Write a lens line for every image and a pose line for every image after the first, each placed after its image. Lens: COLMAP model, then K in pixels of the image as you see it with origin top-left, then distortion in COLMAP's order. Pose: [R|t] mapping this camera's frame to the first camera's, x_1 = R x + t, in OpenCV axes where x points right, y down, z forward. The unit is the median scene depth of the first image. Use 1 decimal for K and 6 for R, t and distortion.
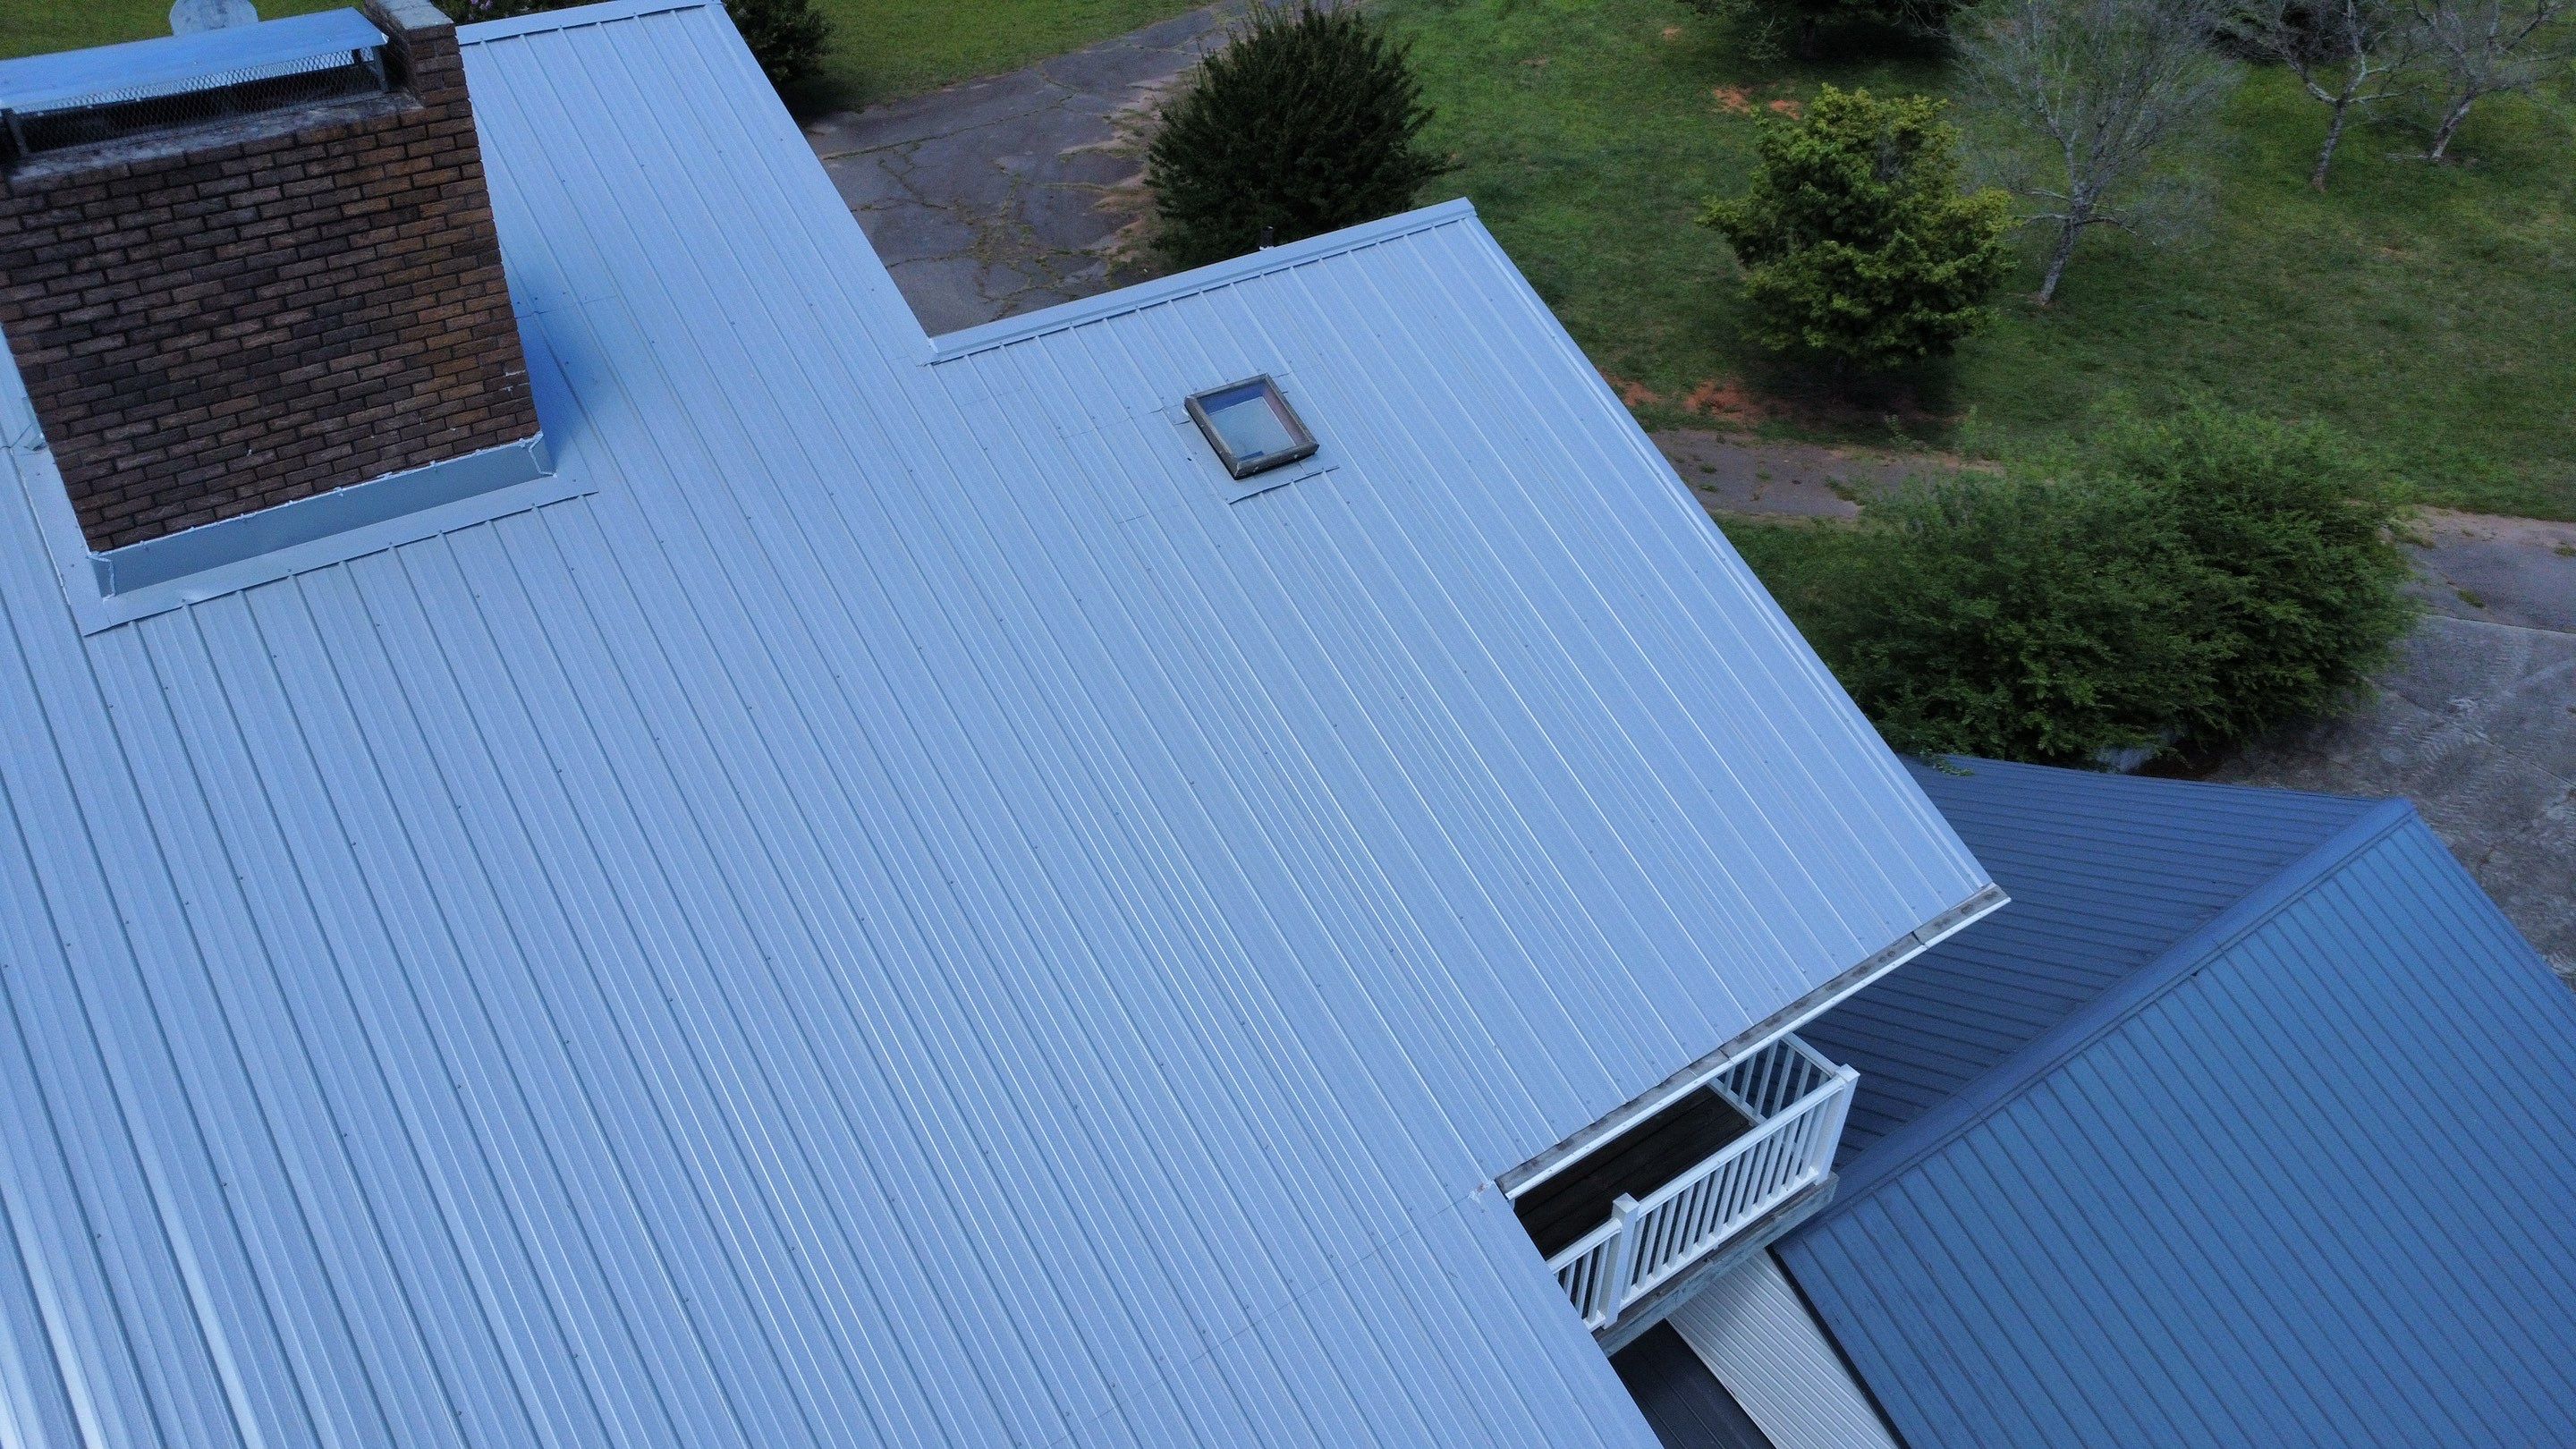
lens RADIAL K [[1889.1, 0, 1286.6], [0, 1889.1, 727.1], [0, 0, 1]] dist [-0.038963, 0.010332]
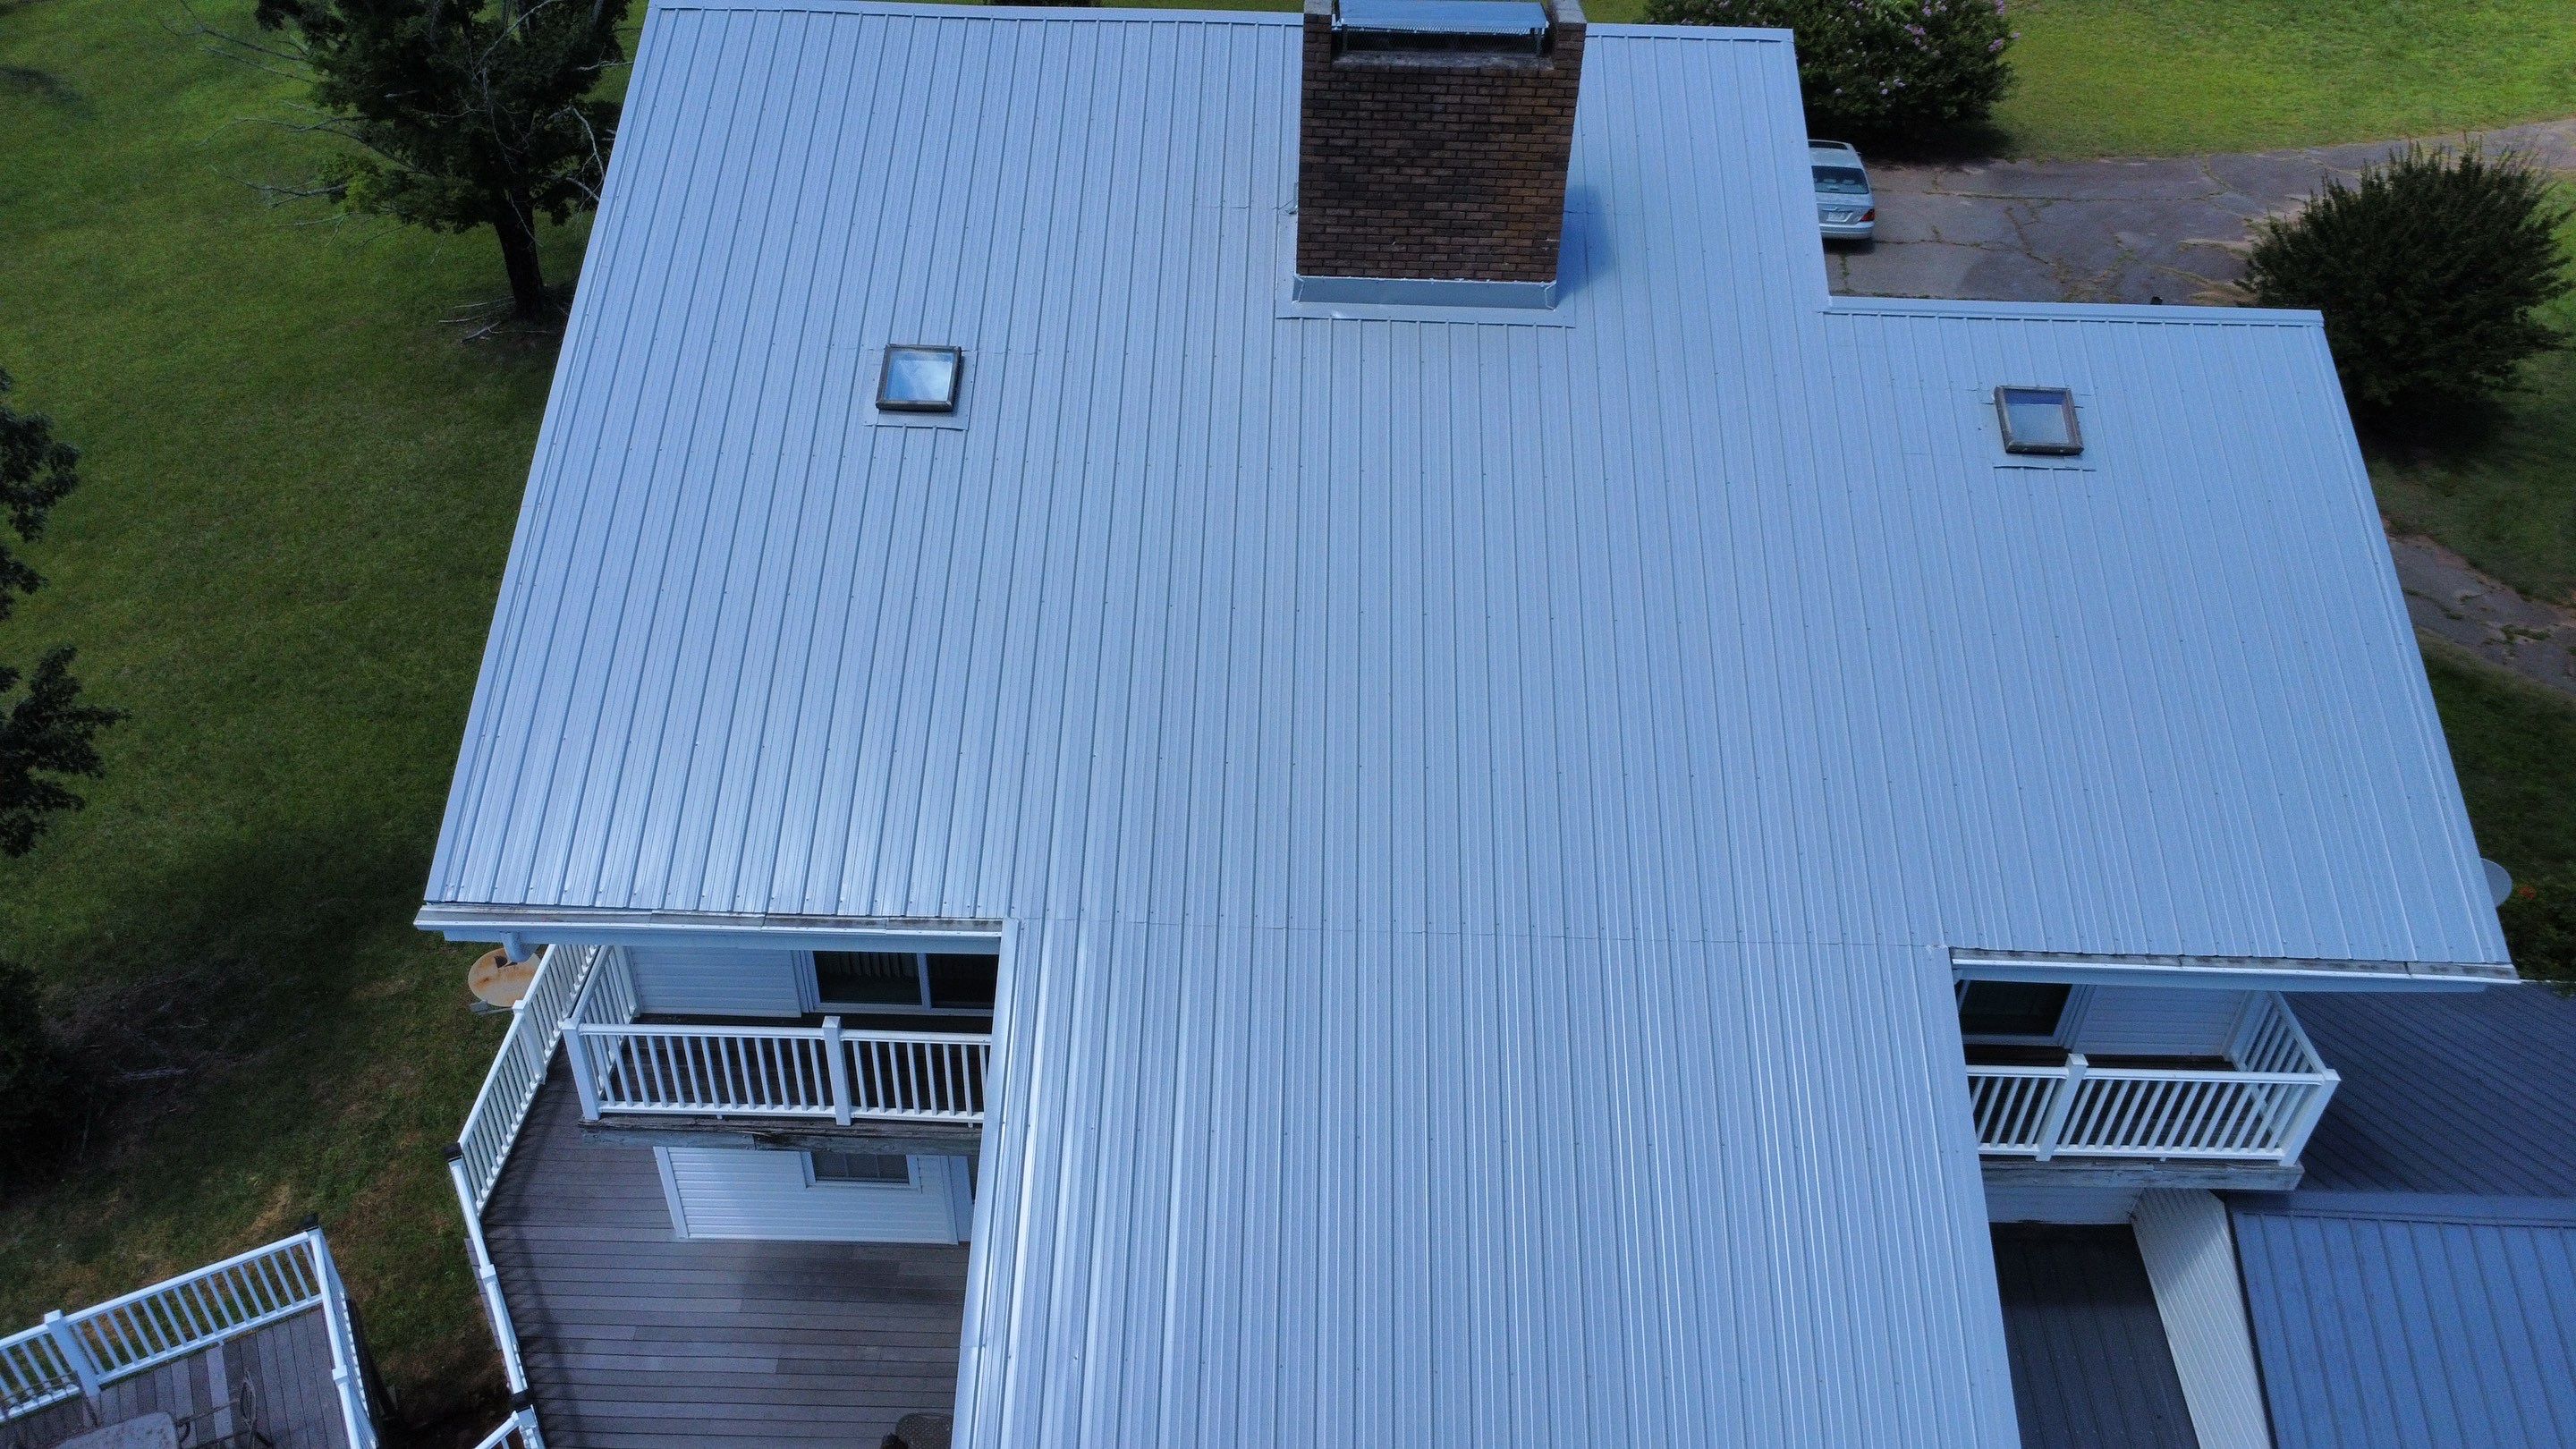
lens RADIAL K [[1889.1, 0, 1289.5], [0, 1889.1, 721.2], [0, 0, 1]] dist [-0.038963, 0.010332]
pose [[0.802083, 0.349042, -0.484596, 0.345039], [-0.355811, 0.930985, 0.081642, 0.148668], [0.479648, 0.106941, 0.870920, -0.483980]]
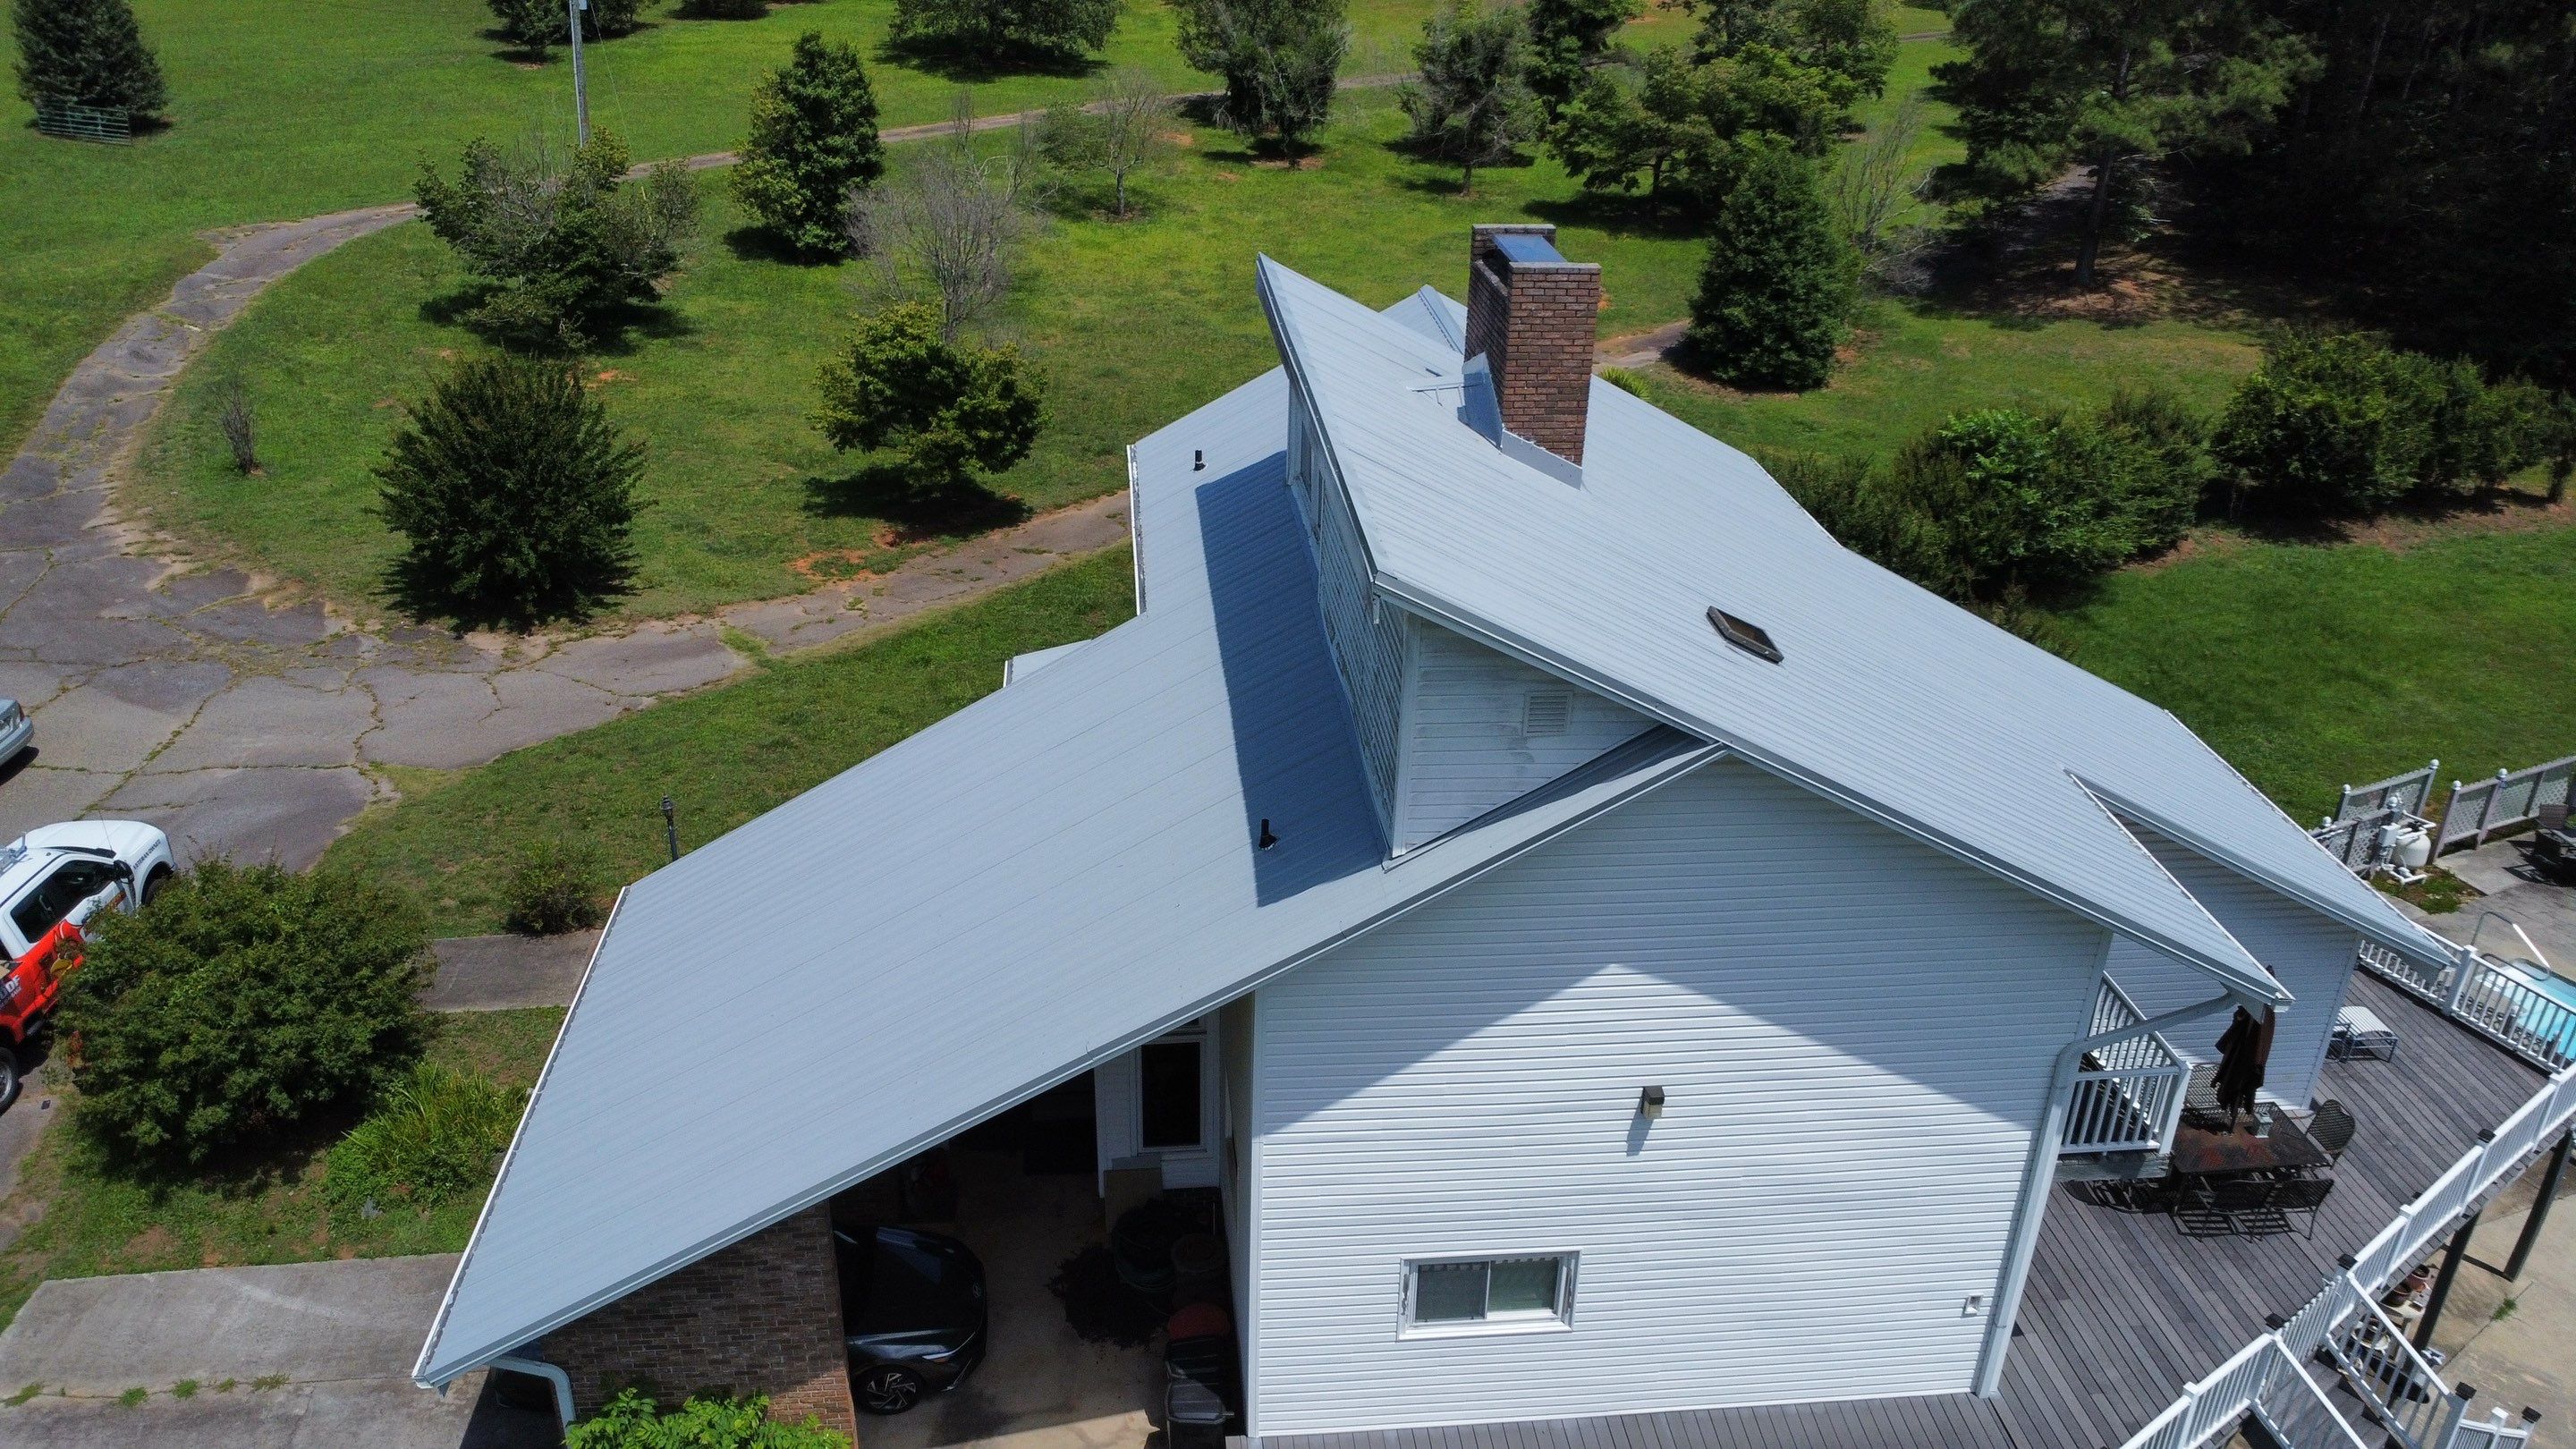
lens RADIAL K [[1889.1, 0, 1285.9], [0, 1889.1, 726.7], [0, 0, 1]] dist [-0.038963, 0.010332]
pose [[0.511608, -0.393763, 0.763681, -2.655691], [0.494399, 0.861837, 0.113165, -0.259540], [-0.702728, 0.319667, 0.635599, -0.100031]]
